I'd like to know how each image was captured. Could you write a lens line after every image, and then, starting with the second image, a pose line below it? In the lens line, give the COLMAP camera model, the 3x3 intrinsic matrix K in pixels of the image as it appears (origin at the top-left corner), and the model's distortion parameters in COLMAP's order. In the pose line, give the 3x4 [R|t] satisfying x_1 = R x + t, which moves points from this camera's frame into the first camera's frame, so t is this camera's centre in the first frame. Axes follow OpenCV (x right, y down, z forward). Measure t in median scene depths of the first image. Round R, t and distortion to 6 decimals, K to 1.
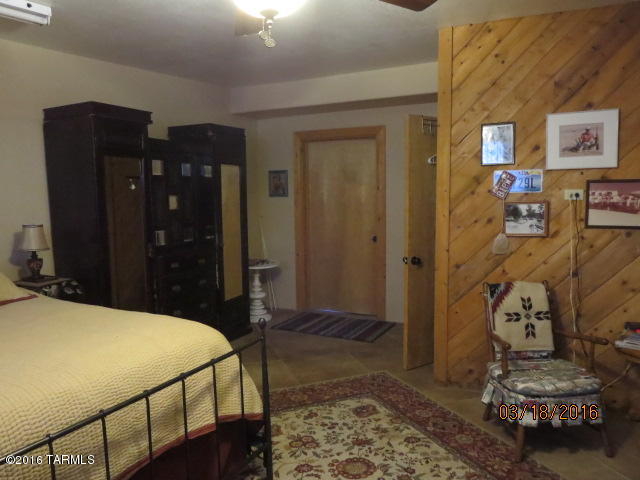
lens RADIAL K [[513.7, 0, 321.0], [0, 513.7, 237.8], [0, 0, 1]] dist [-0.014617, -0.005623]
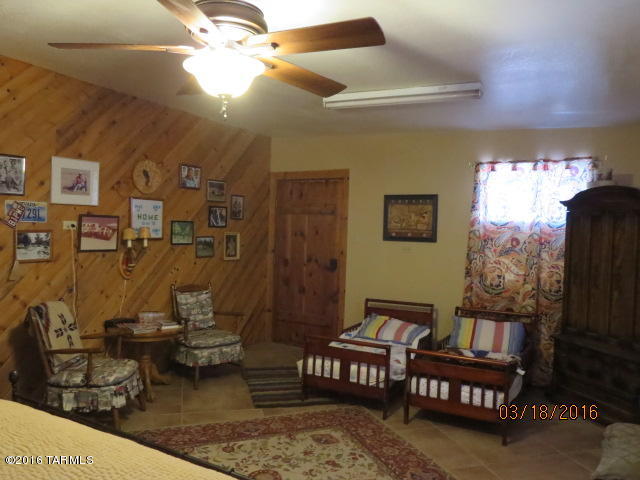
lens RADIAL K [[513.7, 0, 321.2], [0, 513.7, 242.1], [0, 0, 1]] dist [-0.014617, -0.005623]
pose [[0.044865, -0.013126, 0.998907, -0.707238], [0.046959, 0.998836, 0.011016, -0.029828], [-0.997889, 0.046414, 0.045429, 0.349936]]
